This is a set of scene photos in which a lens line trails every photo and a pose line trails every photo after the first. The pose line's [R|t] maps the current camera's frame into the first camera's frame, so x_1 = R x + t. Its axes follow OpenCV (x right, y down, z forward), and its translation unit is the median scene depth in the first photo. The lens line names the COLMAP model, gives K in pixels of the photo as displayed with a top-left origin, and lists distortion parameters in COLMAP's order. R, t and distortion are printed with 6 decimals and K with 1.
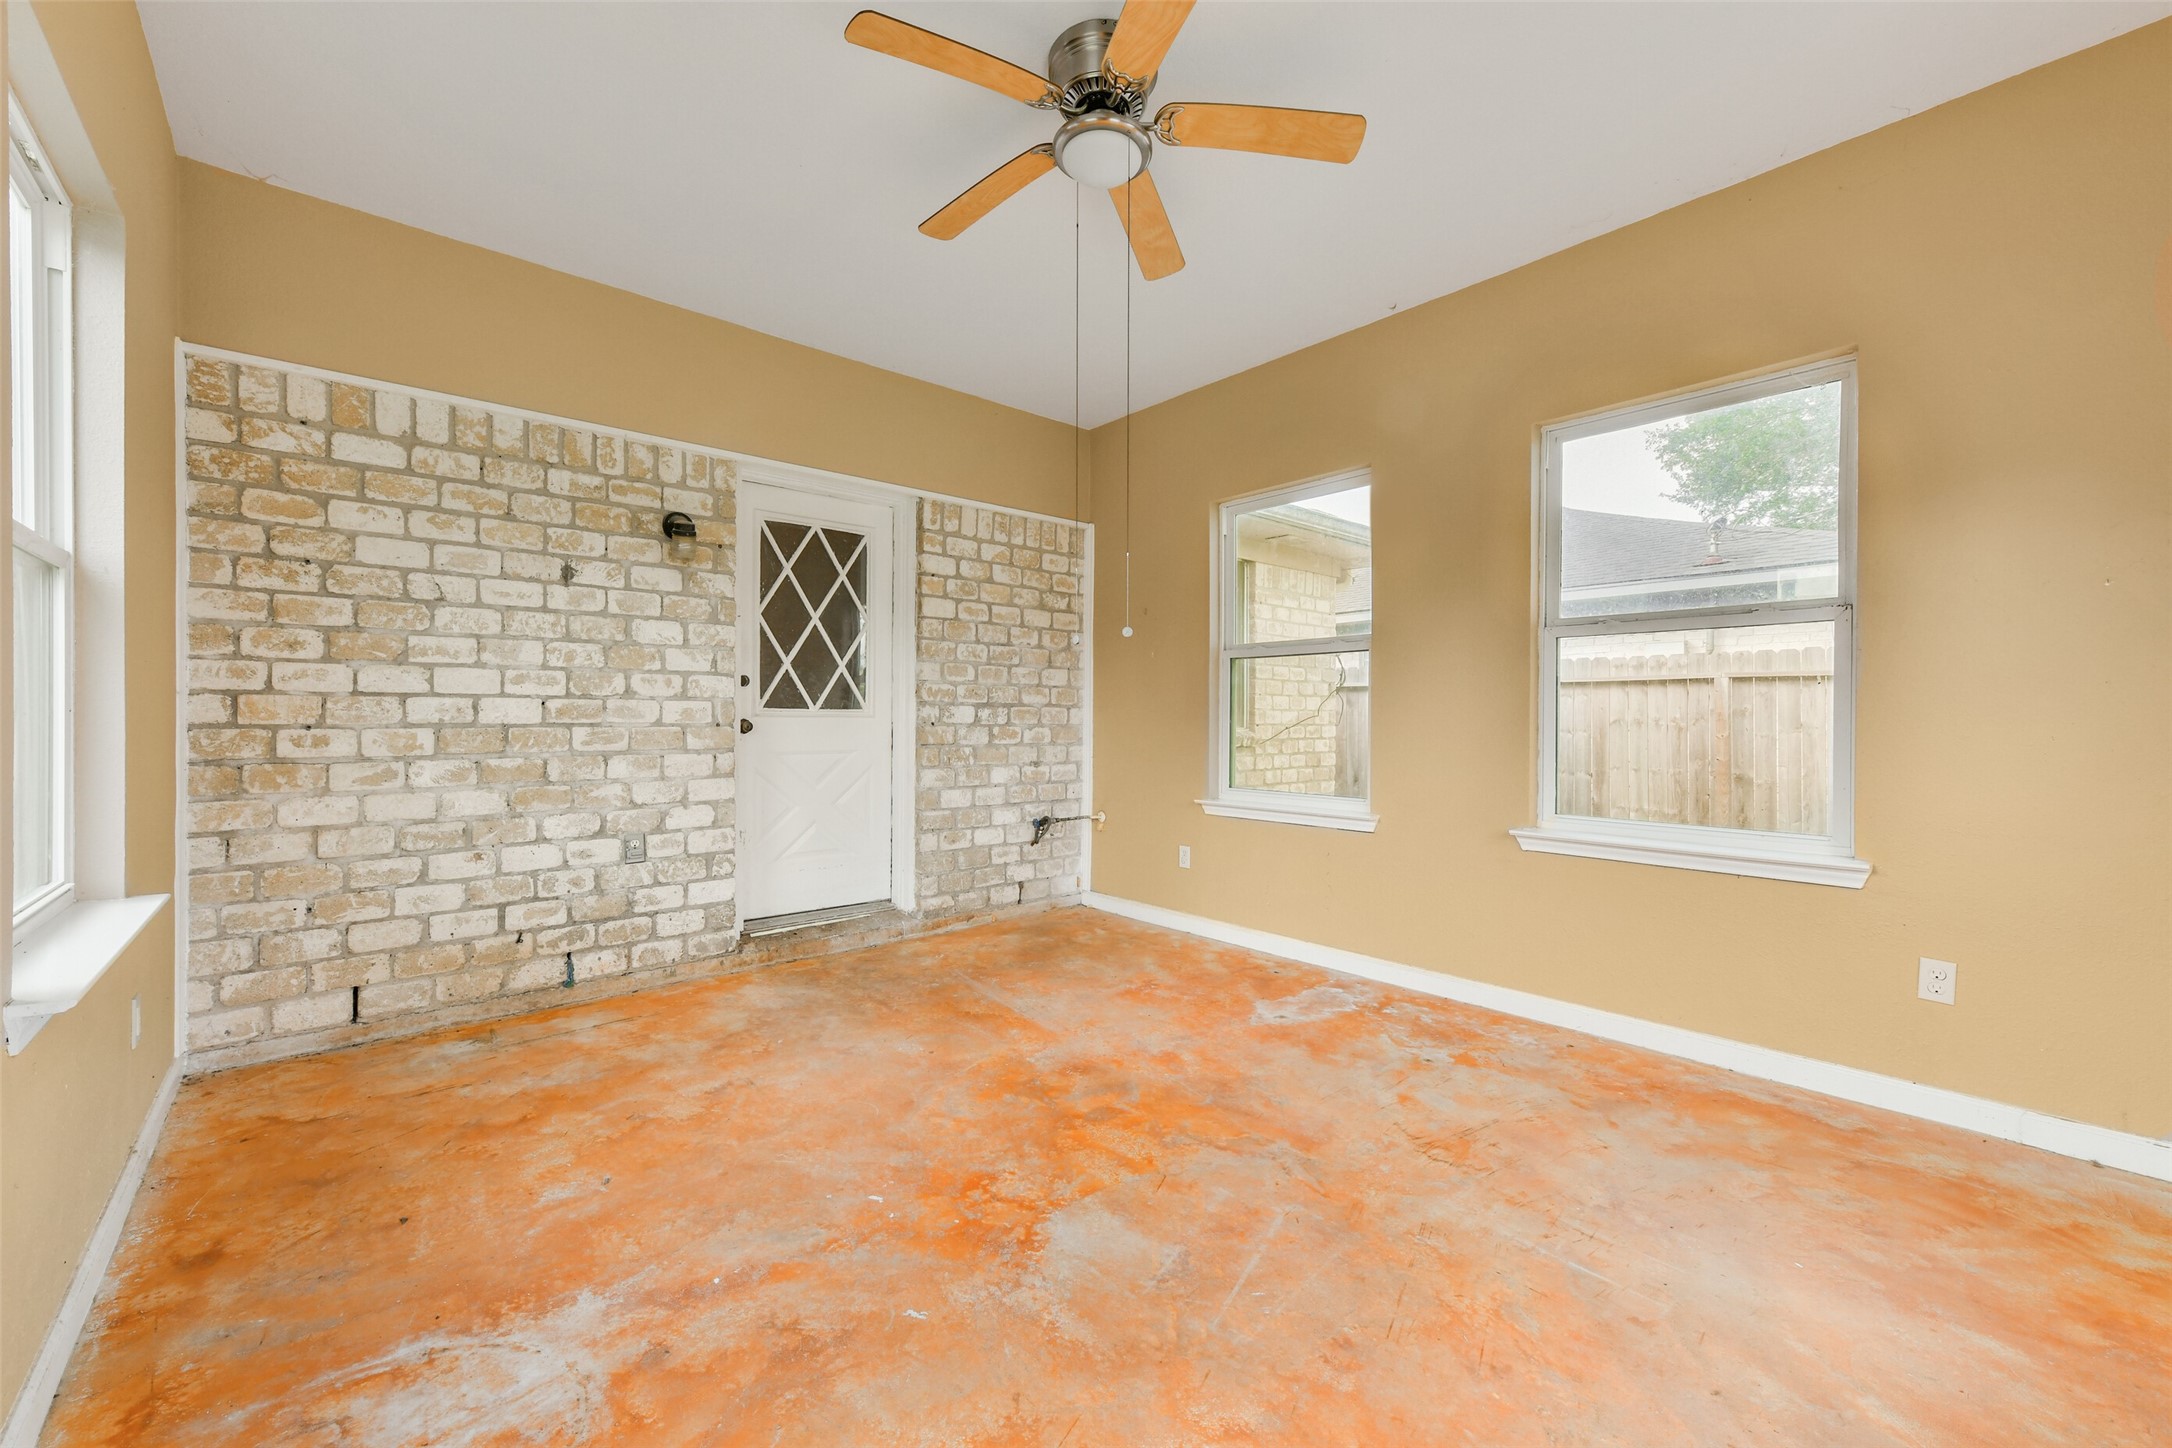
lens RADIAL K [[885.0, 0, 1084.5], [0, 885.0, 724.5], [0, 0, 1]] dist [-0.000874, 0.000038]
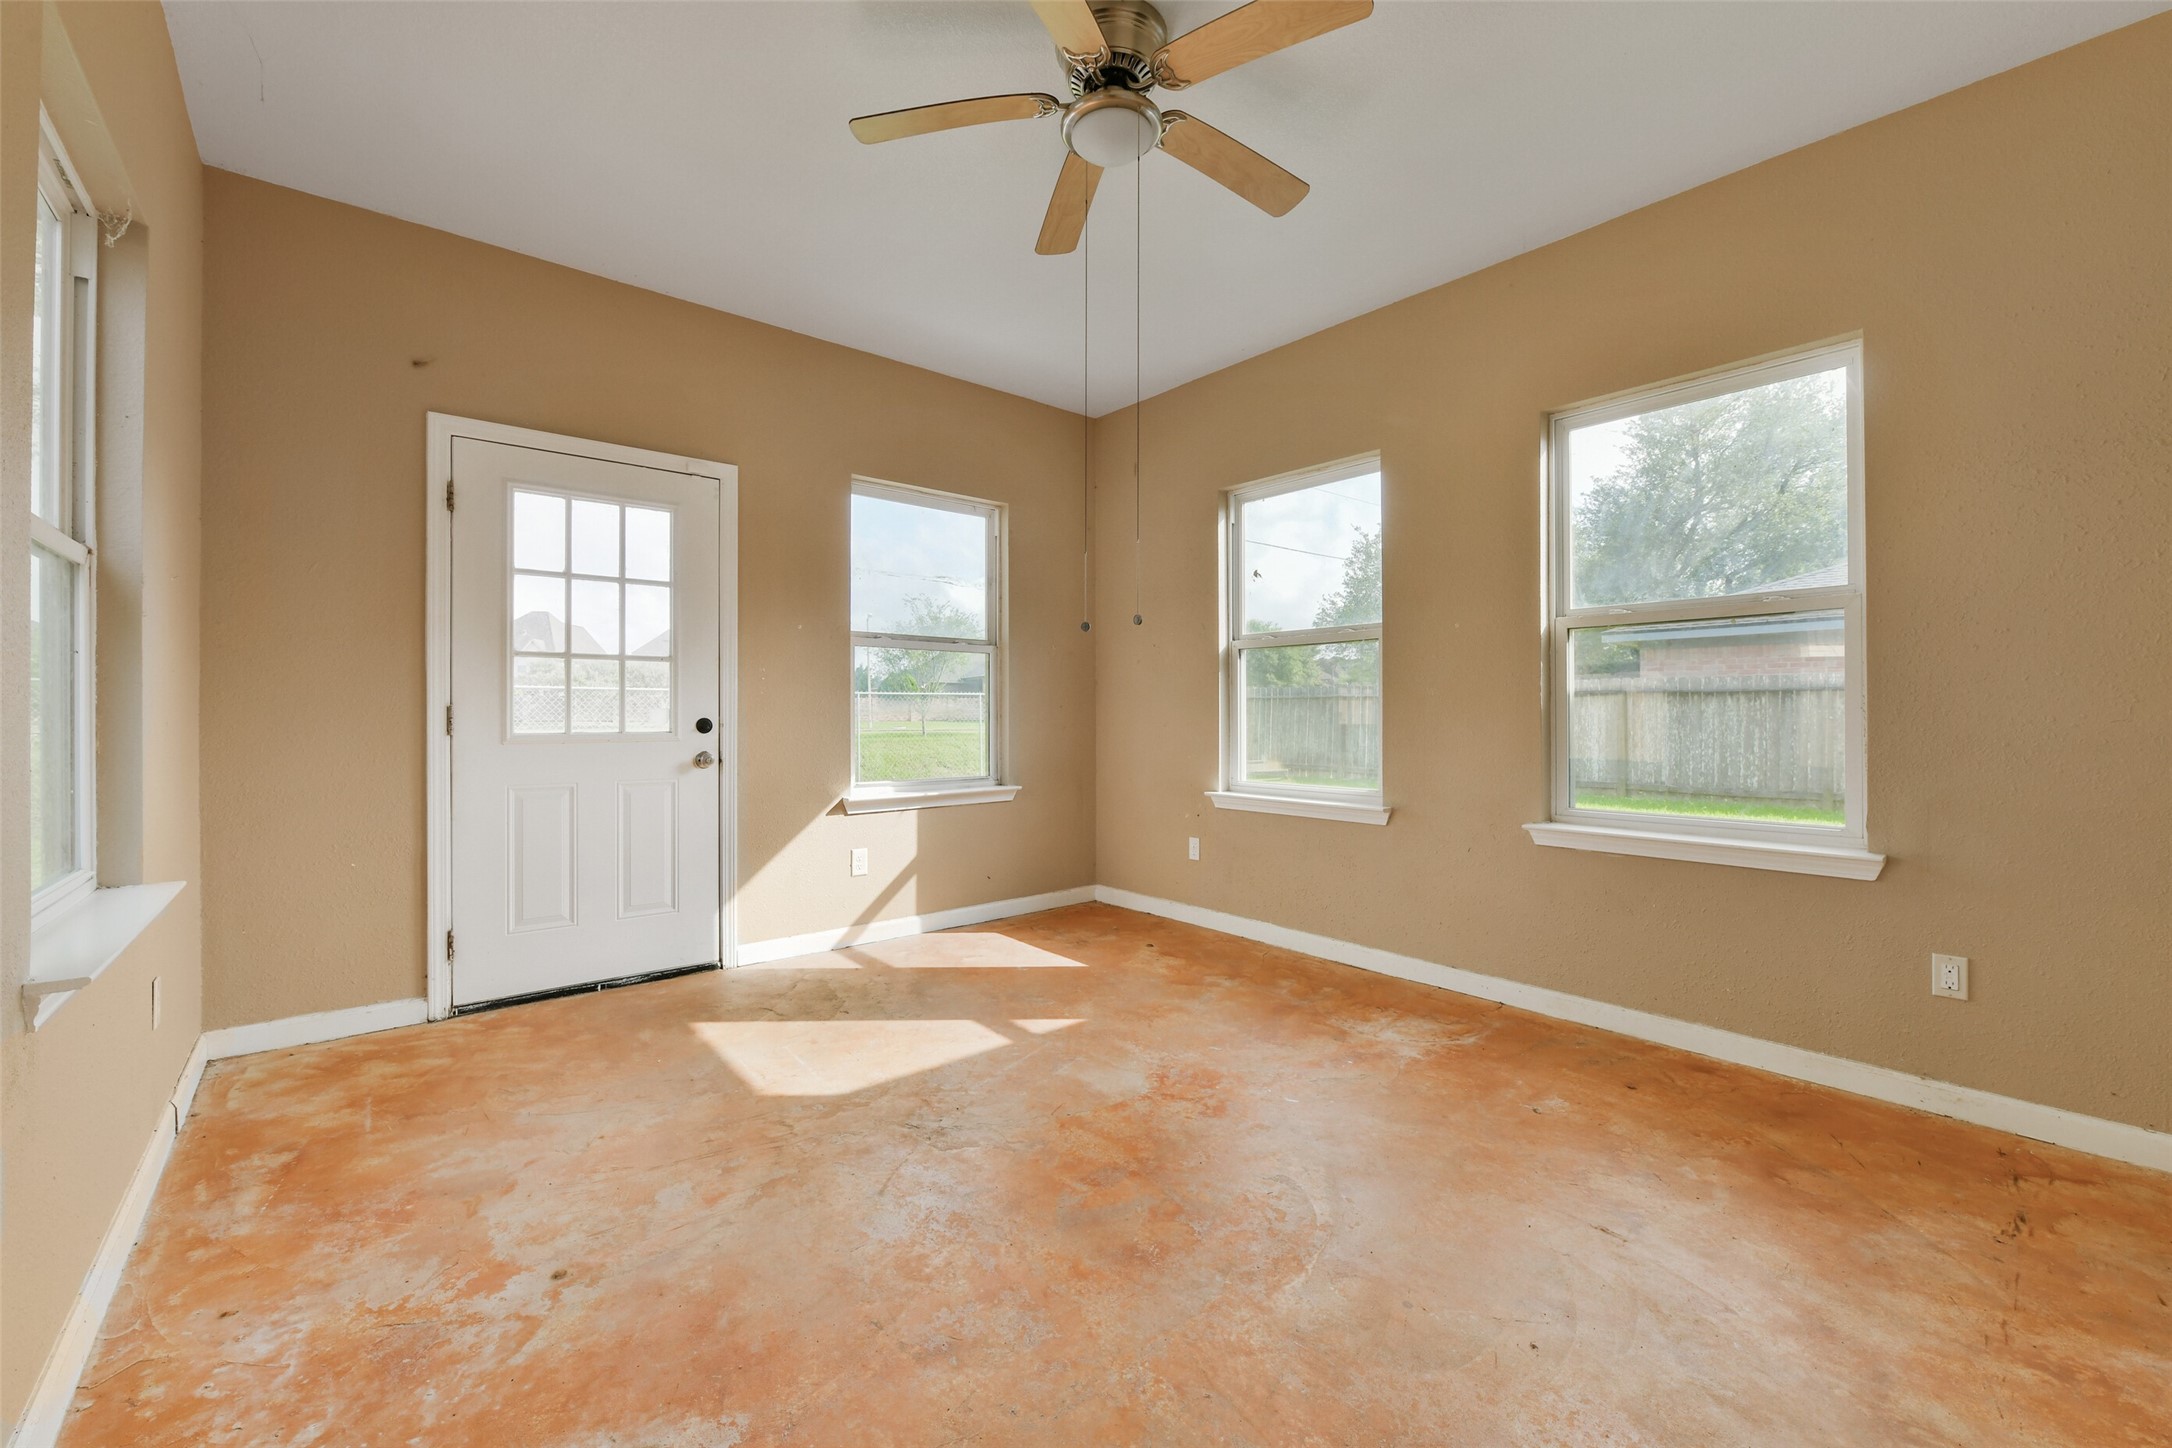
lens RADIAL K [[885.0, 0, 1088.5], [0, 885.0, 714.6], [0, 0, 1]] dist [-0.000874, 0.000038]
pose [[-0.999858, -0.005152, 0.016029, 0.028388], [-0.005068, 0.999973, 0.005289, -0.005826], [-0.016056, 0.005207, -0.999858, 2.058777]]
